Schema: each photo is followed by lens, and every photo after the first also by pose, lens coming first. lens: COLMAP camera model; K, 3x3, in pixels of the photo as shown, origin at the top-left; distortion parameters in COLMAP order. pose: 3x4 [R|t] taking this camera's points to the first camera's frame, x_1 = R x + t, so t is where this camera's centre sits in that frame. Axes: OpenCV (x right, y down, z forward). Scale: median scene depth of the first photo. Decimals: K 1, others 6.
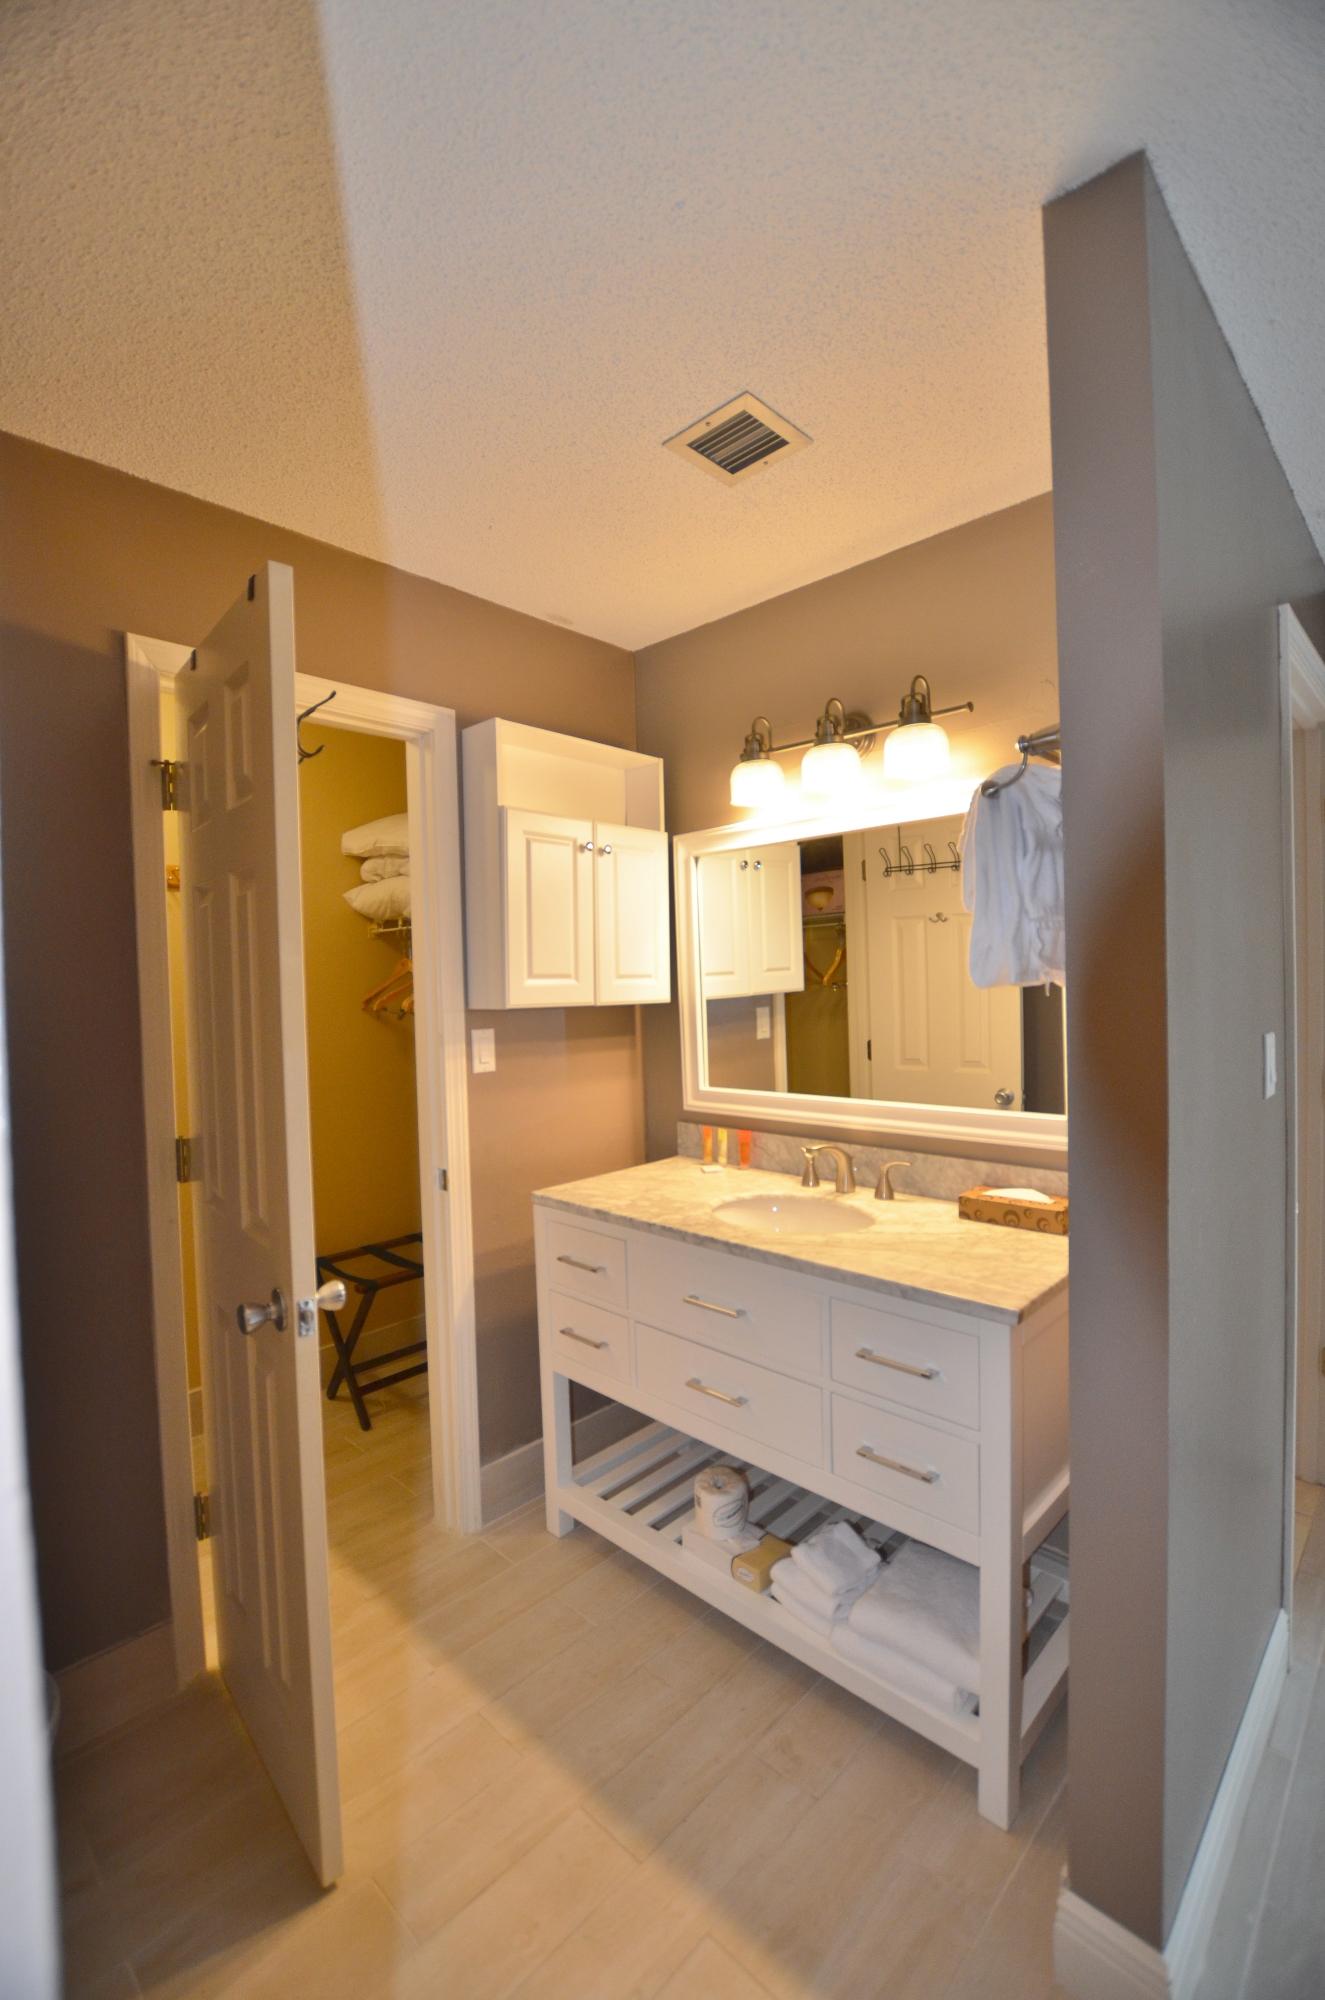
lens RADIAL K [[884.3, 0, 664.3], [0, 884.3, 1003.6], [0, 0, 1]] dist [-0.018511, 0.000182]
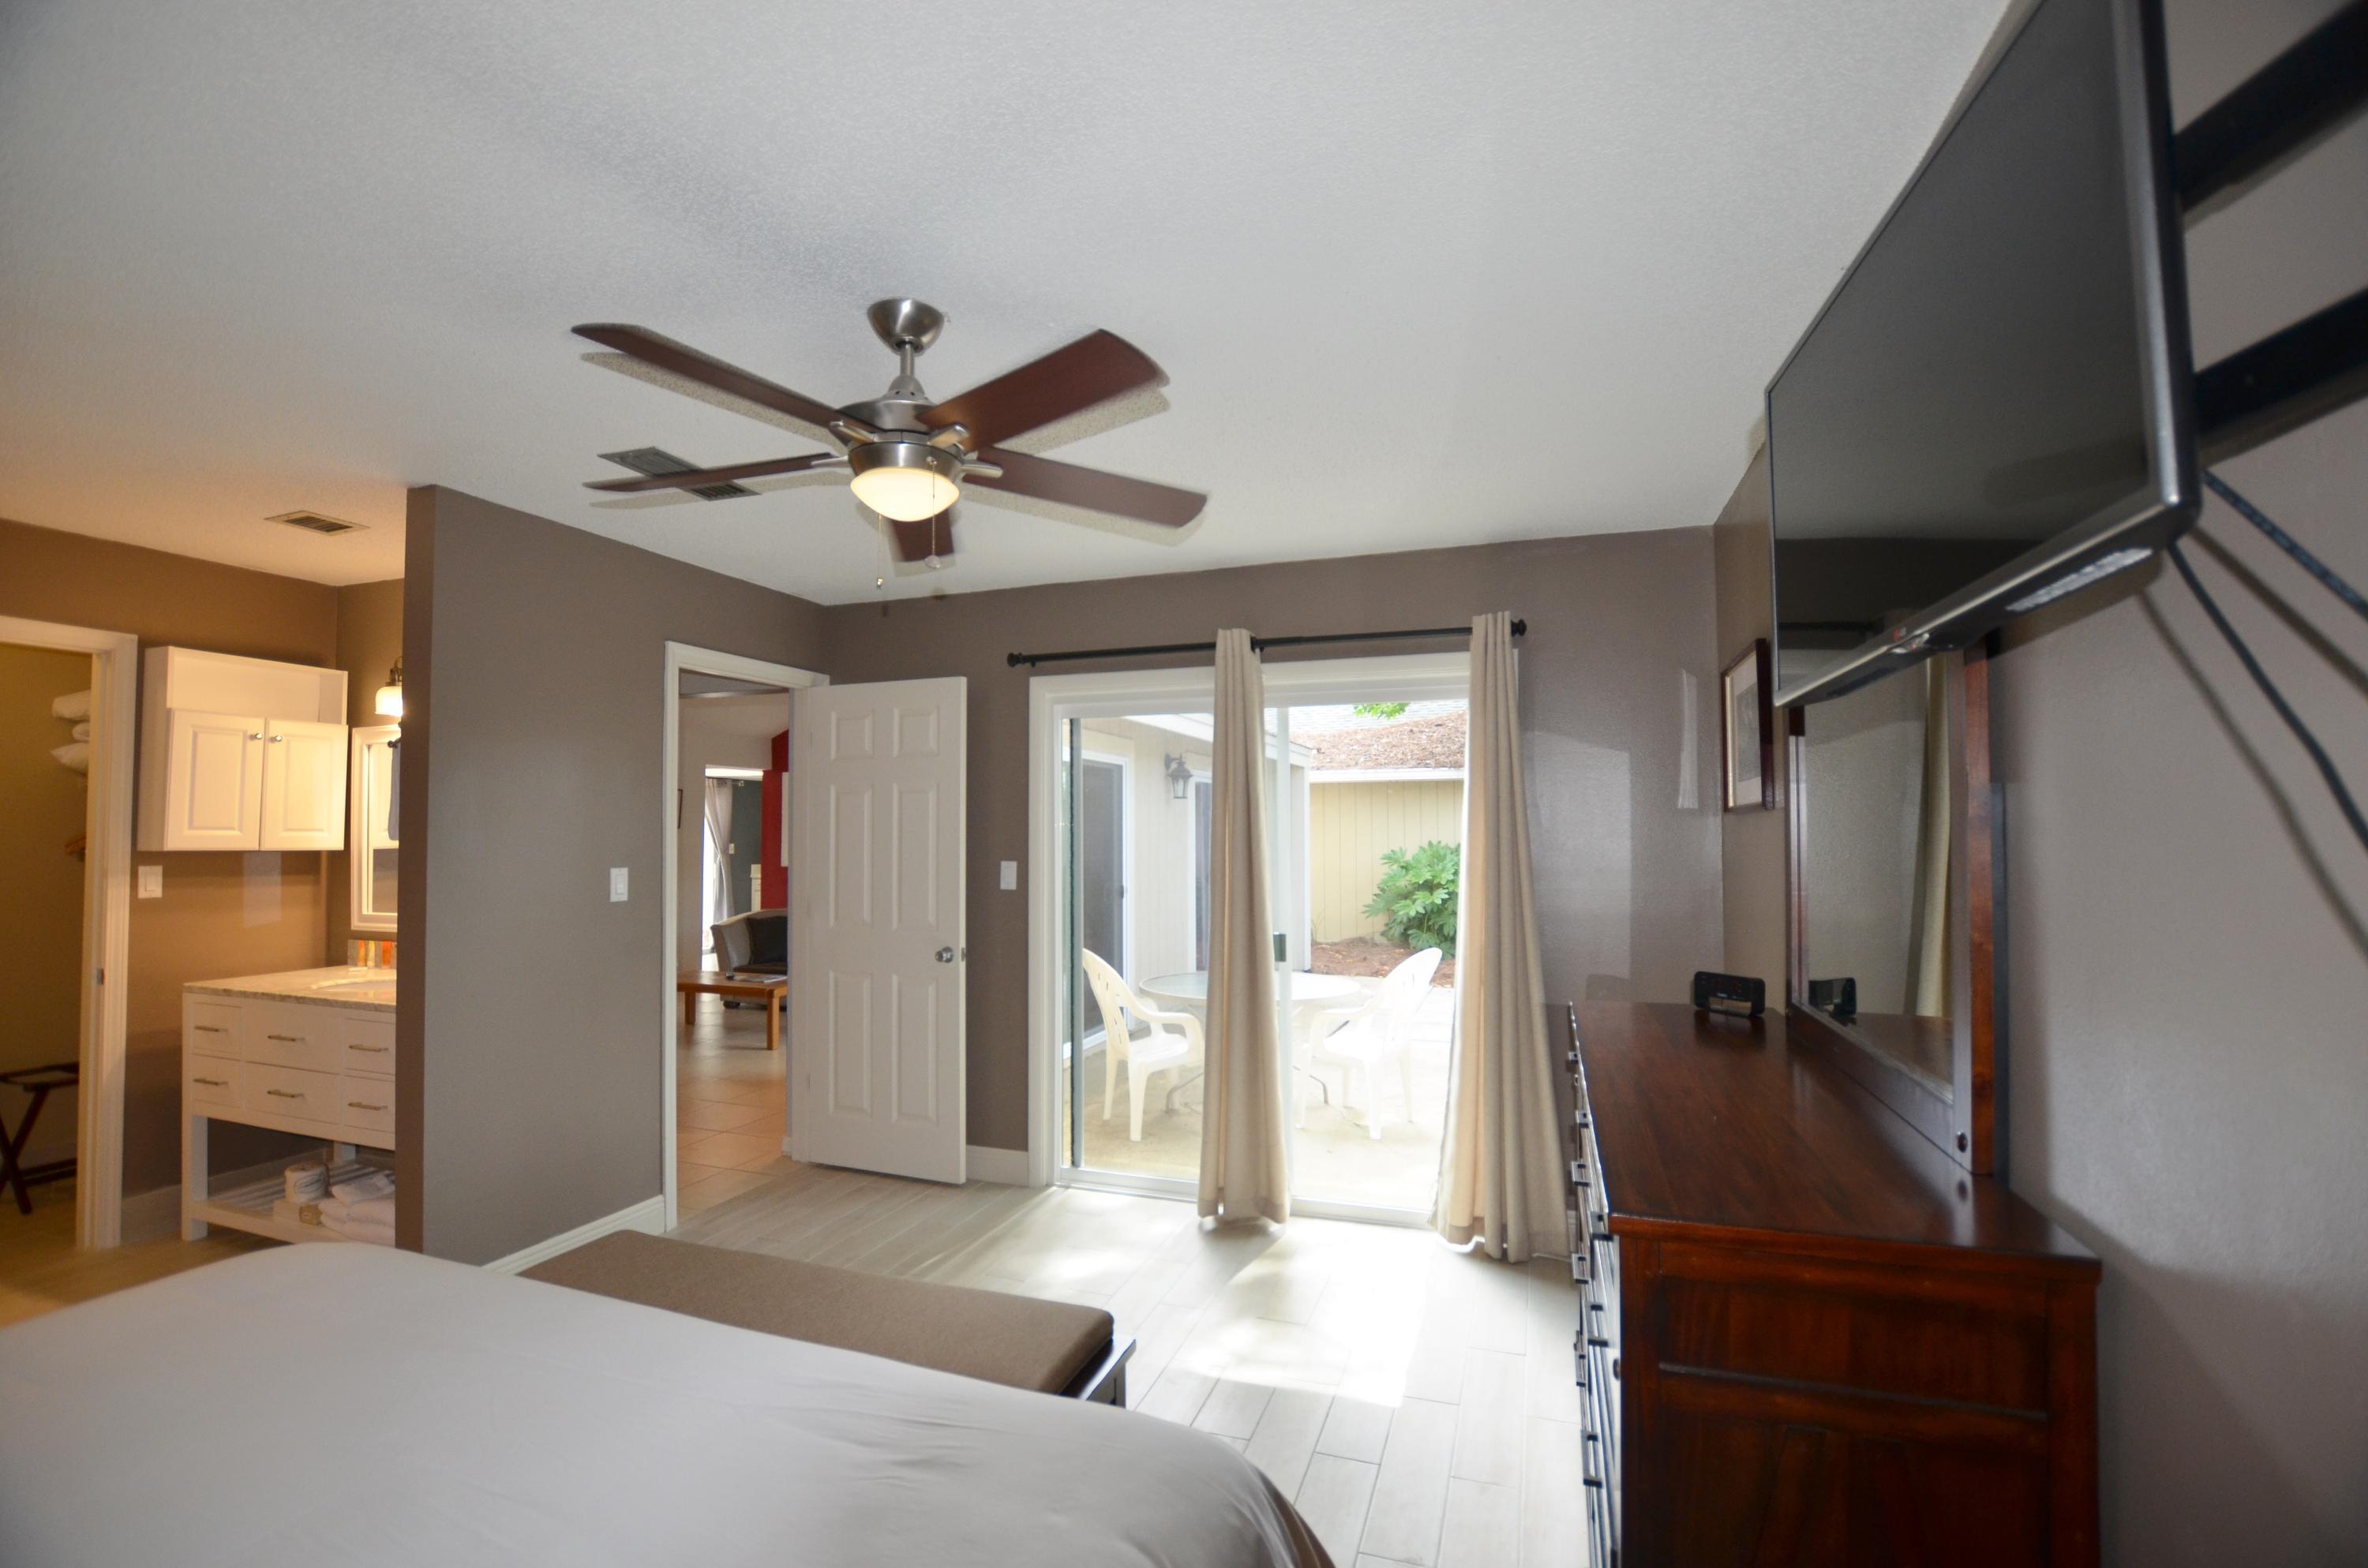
lens RADIAL K [[1046.9, 0, 1178.4], [0, 1046.9, 787.6], [0, 0, 1]] dist [-0.018511, 0.000182]
pose [[0.912488, 0.040753, 0.407068, 0.580423], [-0.009715, 0.996904, -0.078027, 0.016151], [-0.408988, 0.067244, 0.910059, -1.075342]]
